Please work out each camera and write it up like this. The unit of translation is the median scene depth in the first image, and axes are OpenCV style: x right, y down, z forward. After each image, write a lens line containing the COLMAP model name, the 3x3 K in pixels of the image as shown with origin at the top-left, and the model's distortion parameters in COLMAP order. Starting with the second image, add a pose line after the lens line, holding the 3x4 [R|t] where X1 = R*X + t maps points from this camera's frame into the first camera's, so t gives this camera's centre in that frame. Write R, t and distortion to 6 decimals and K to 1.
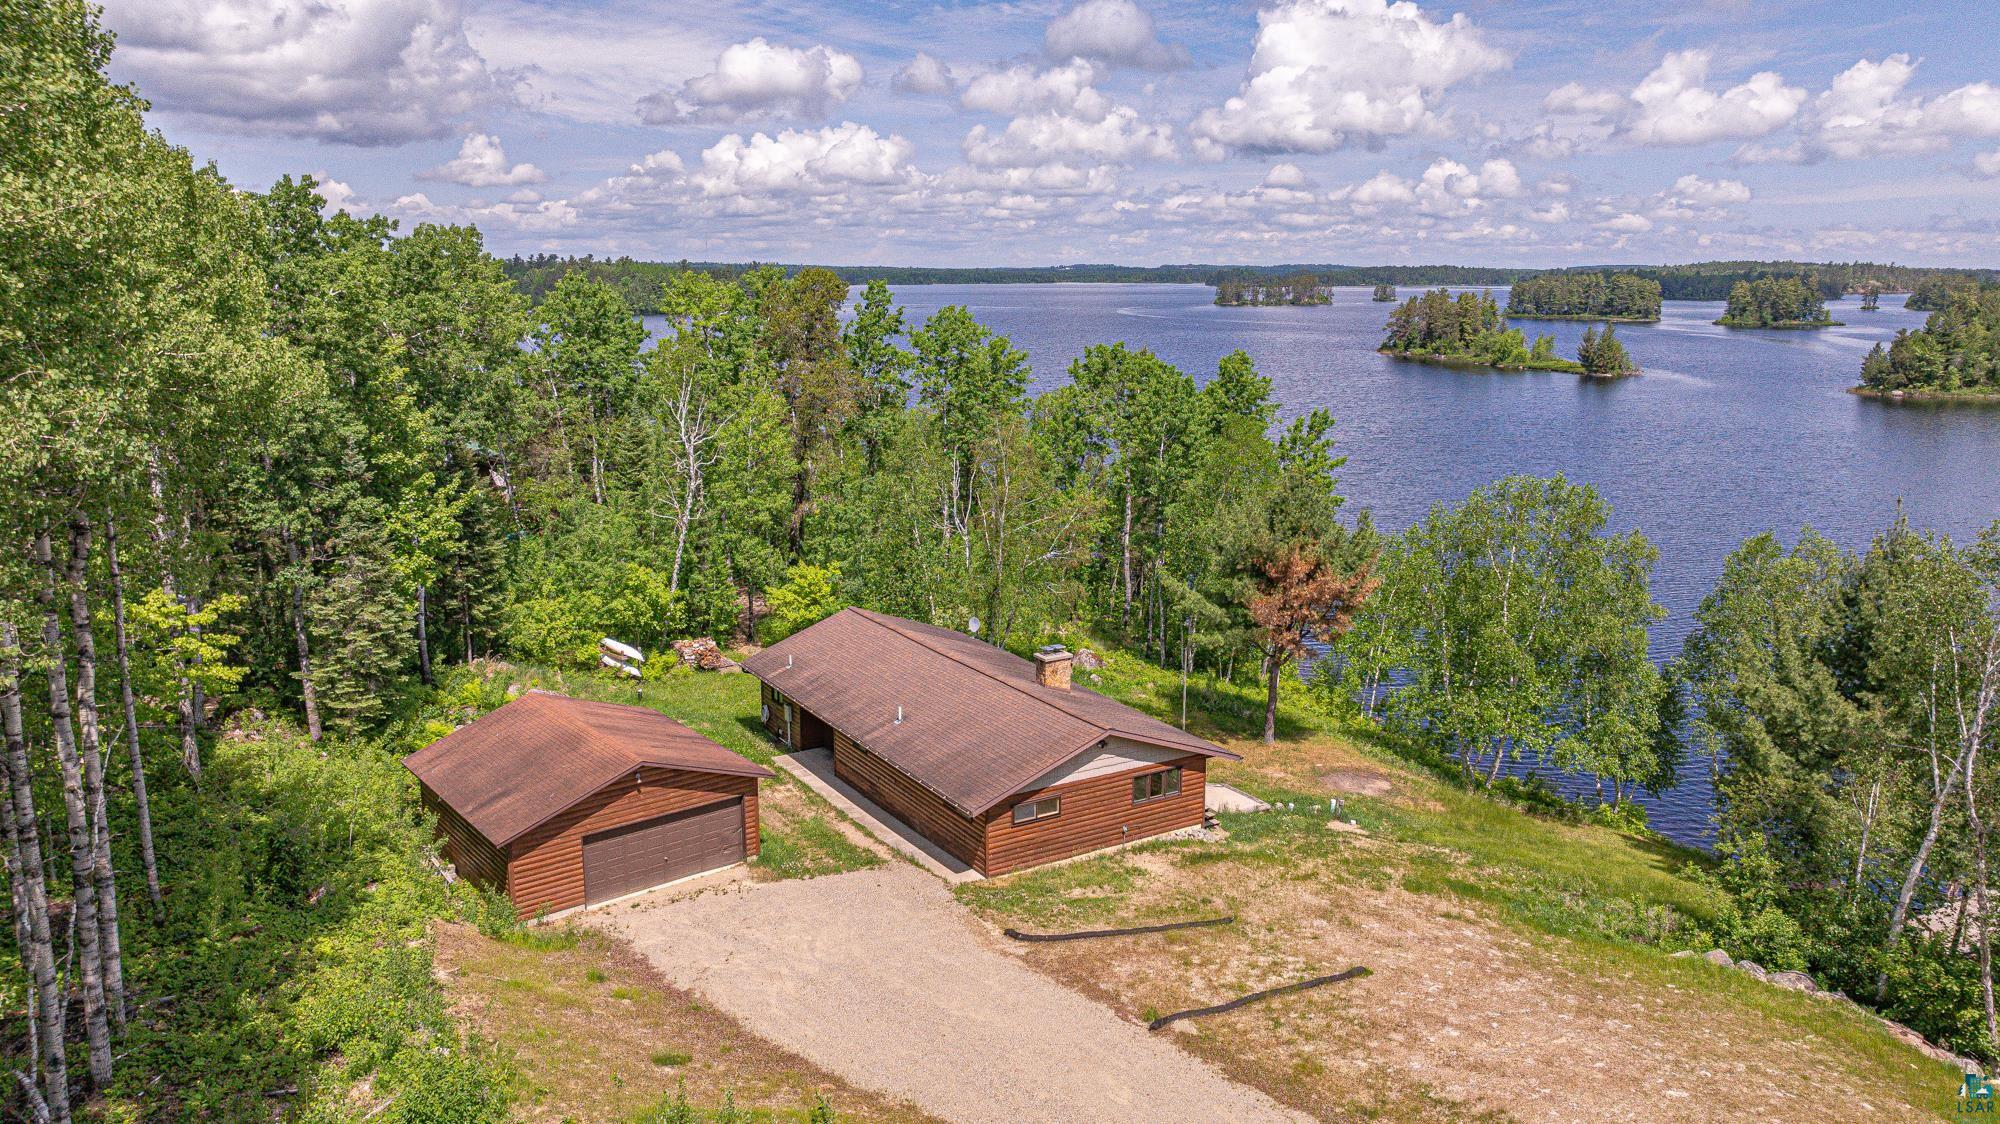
lens RADIAL K [[1409.2, 0, 1005.0], [0, 1409.2, 526.5], [0, 0, 1]] dist [-0.036082, 0.037948]
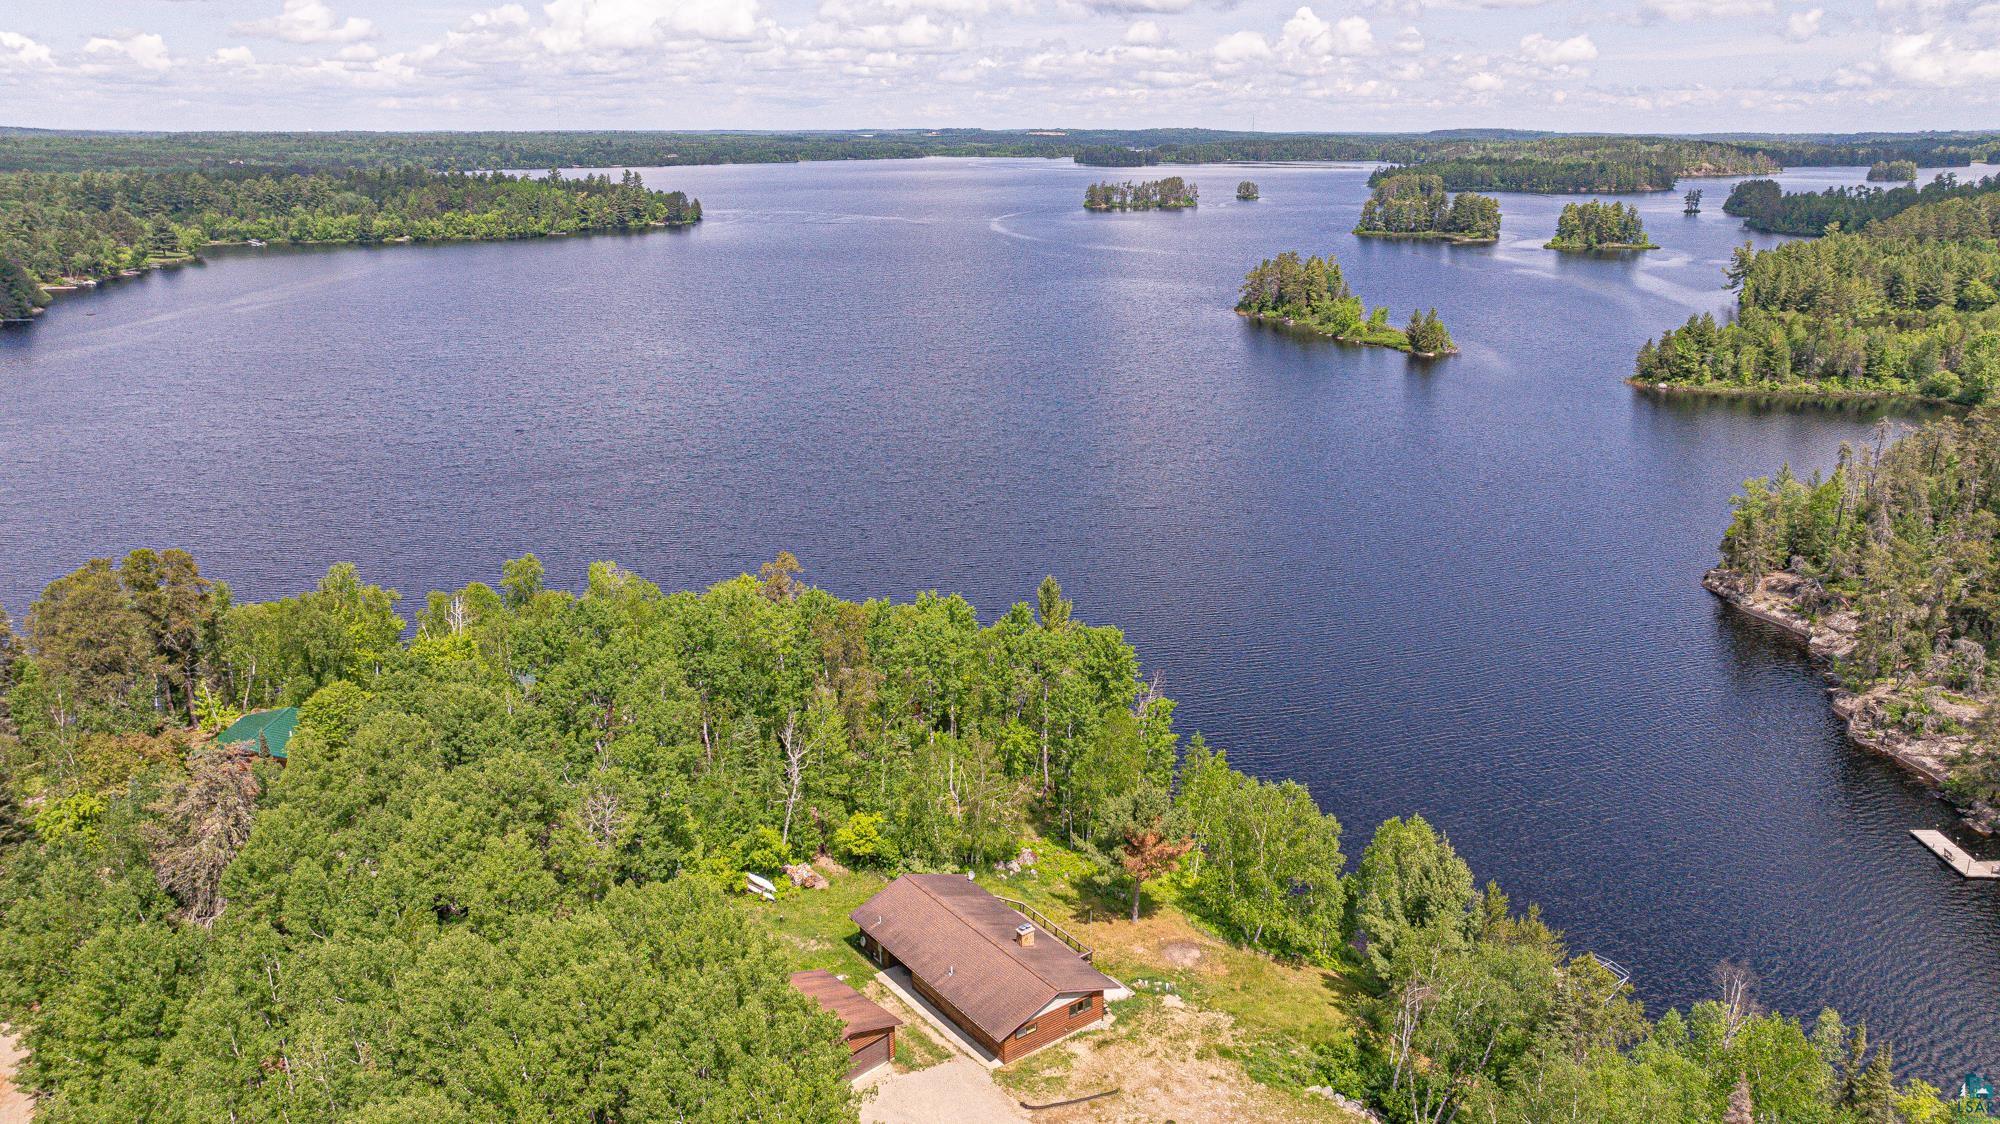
lens RADIAL K [[1409.2, 0, 1001.8], [0, 1409.2, 528.2], [0, 0, 1]] dist [-0.036082, 0.037948]
pose [[0.995886, -0.028287, 0.086088, -0.126110], [0.019903, 0.995112, 0.096730, -0.546895], [-0.088403, -0.094619, 0.991581, -0.742329]]
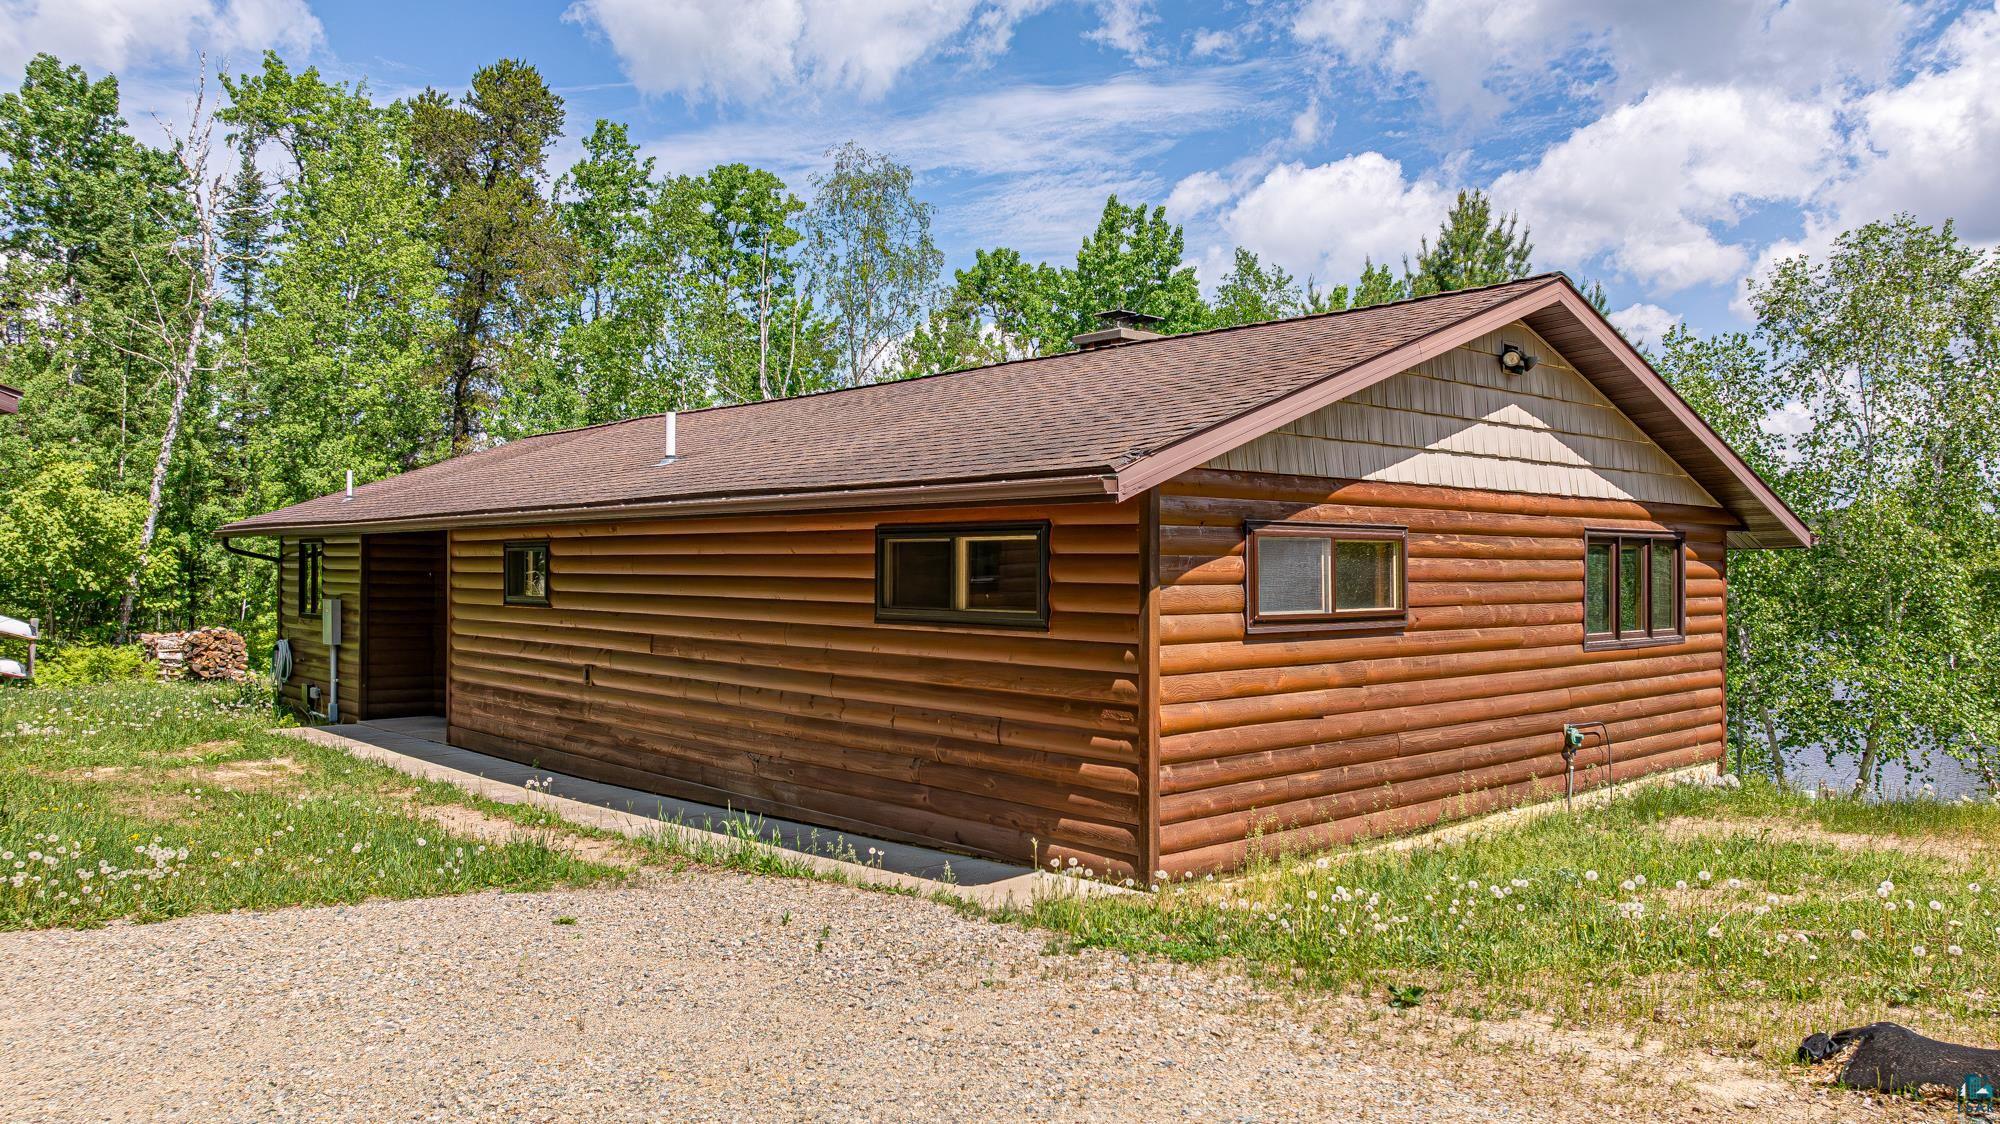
lens RADIAL K [[1409.2, 0, 991.9], [0, 1409.2, 567.4], [0, 0, 1]] dist [-0.036082, 0.037948]
pose [[0.984337, 0.003000, 0.176269, -0.048123], [0.028251, 0.984249, -0.174514, 0.169318], [-0.174017, 0.176761, 0.968749, 0.572466]]
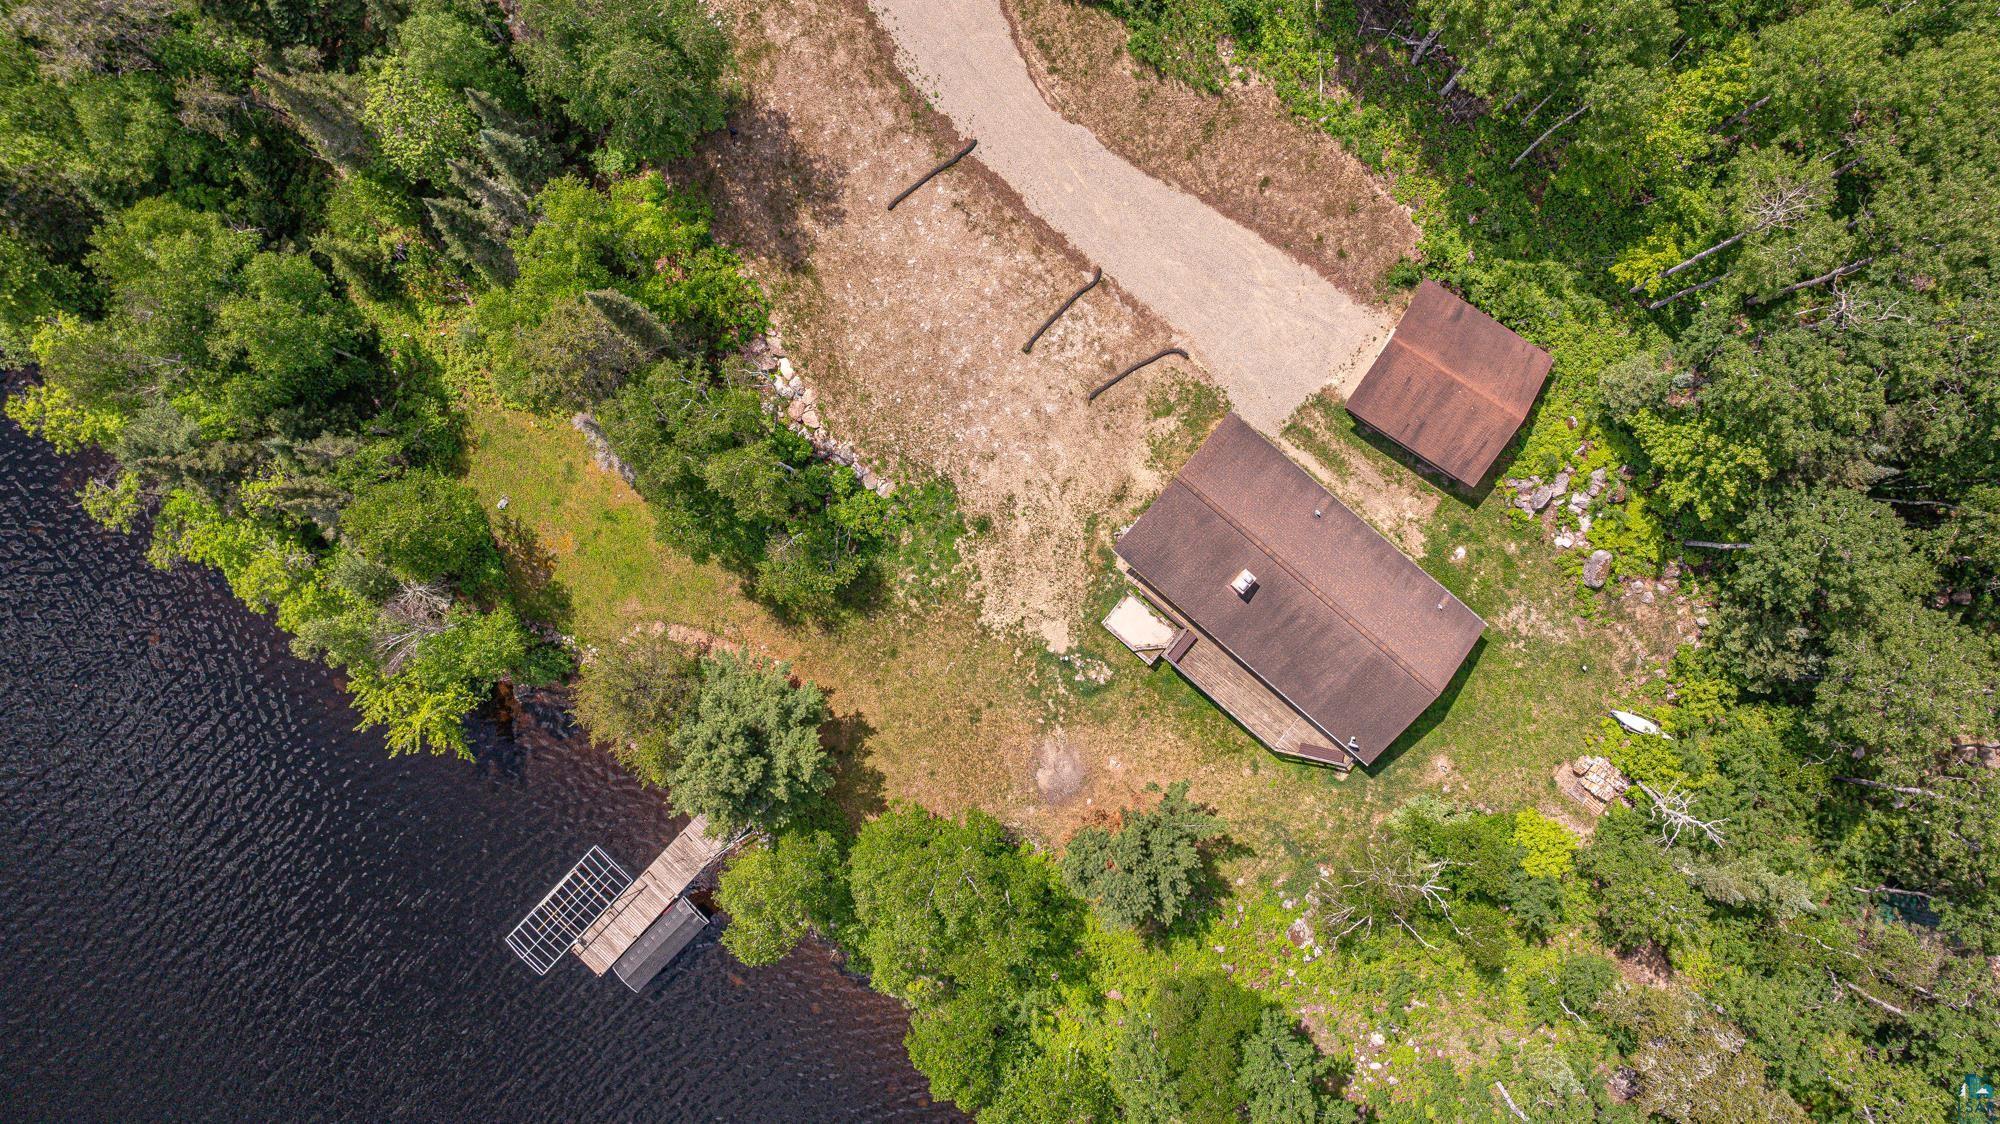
lens RADIAL K [[1409.2, 0, 1002.7], [0, 1409.2, 564.3], [0, 0, 1]] dist [-0.036082, 0.037948]
pose [[-0.946626, 0.322334, -0.000125, 0.232989], [-0.058253, -0.170695, 0.983600, -1.170119], [0.317027, 0.931109, 0.180361, 0.514539]]
